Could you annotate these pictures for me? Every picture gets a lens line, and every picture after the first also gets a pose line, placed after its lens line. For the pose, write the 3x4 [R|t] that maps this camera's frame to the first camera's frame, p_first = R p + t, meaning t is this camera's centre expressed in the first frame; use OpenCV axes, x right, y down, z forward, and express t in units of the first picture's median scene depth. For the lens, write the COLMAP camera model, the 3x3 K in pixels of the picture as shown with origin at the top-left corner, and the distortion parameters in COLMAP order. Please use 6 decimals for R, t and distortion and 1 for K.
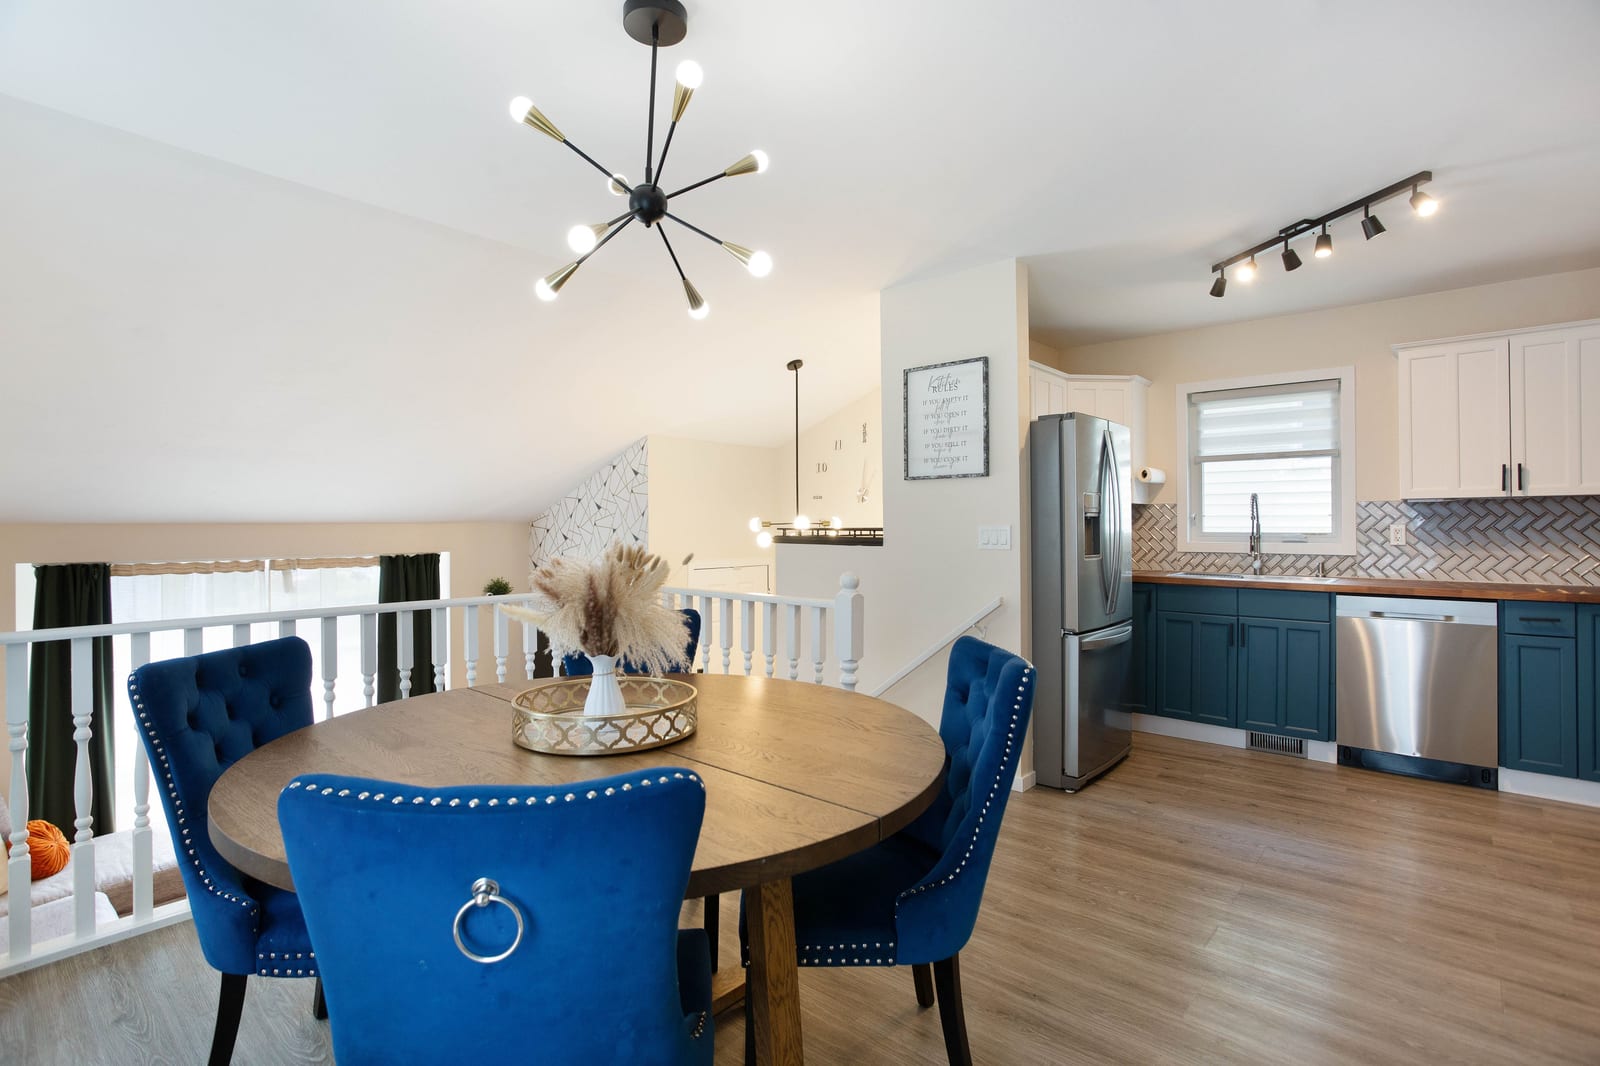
lens RADIAL K [[762.5, 0, 793.1], [0, 762.5, 527.8], [0, 0, 1]] dist [-0.052517, 0.022208]
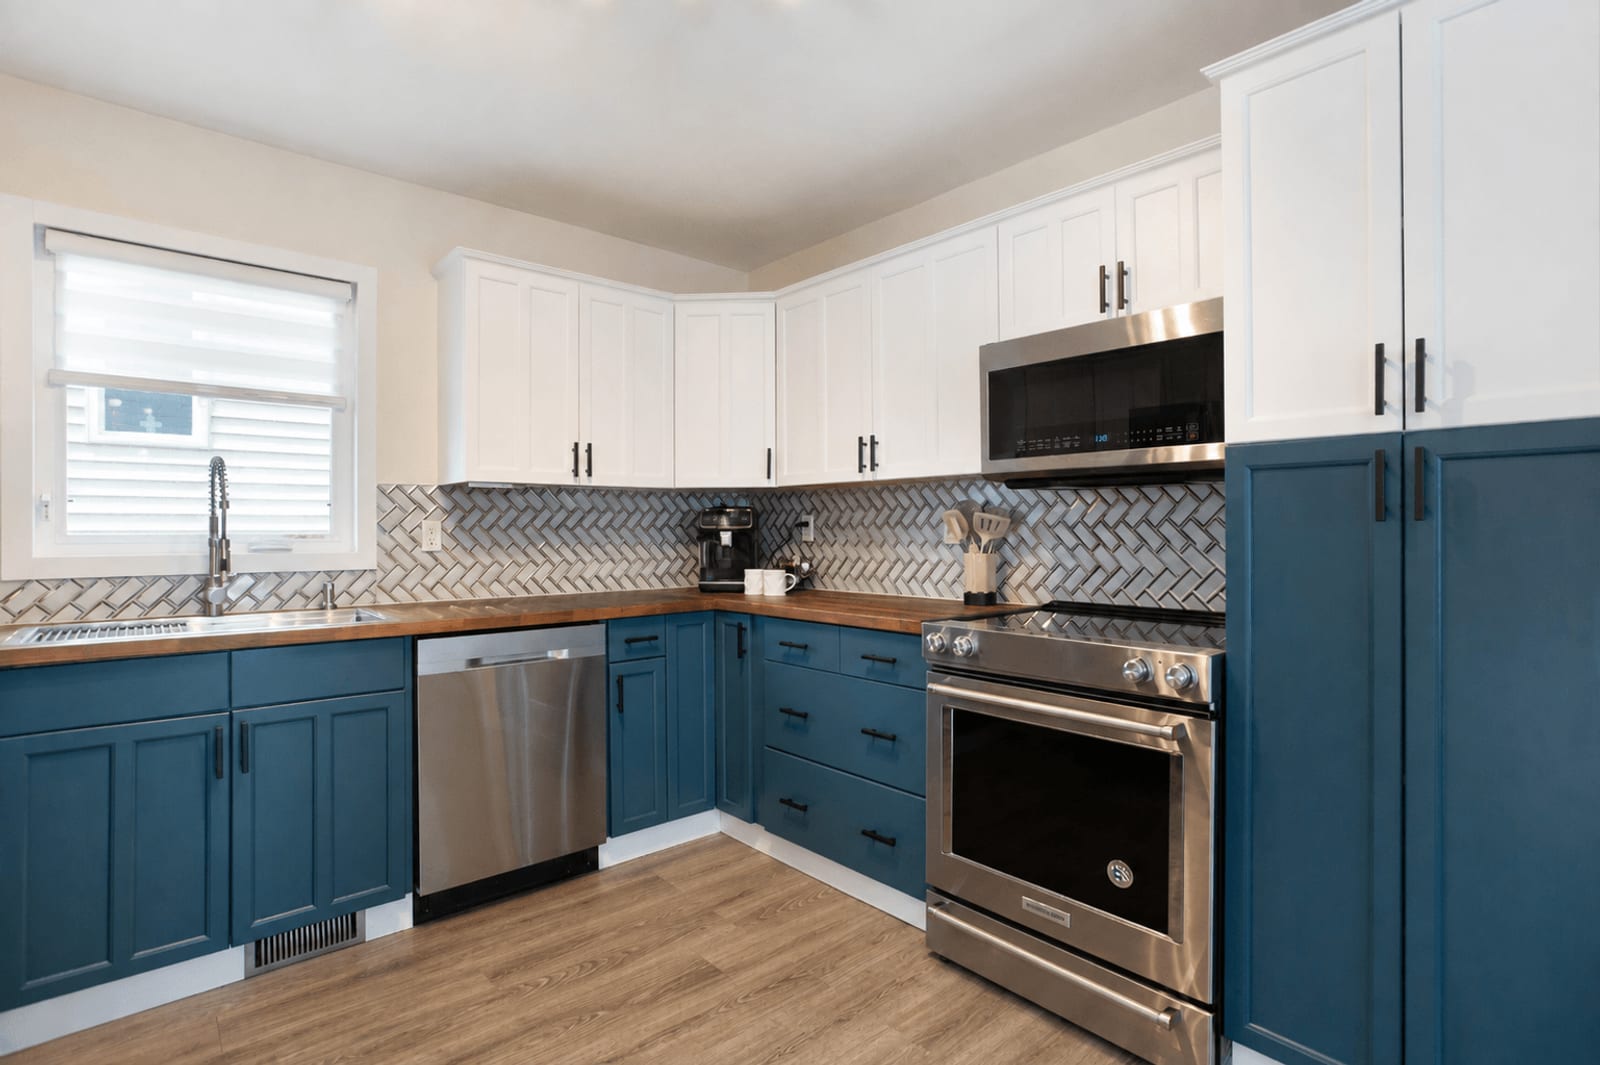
lens RADIAL K [[762.5, 0, 793.1], [0, 762.5, 527.3], [0, 0, 1]] dist [-0.052517, 0.022208]
pose [[0.118568, 0.008469, 0.992910, 0.171326], [0.006536, 0.999935, -0.009309, 0.010022], [-0.992924, 0.007593, 0.118505, 0.595180]]
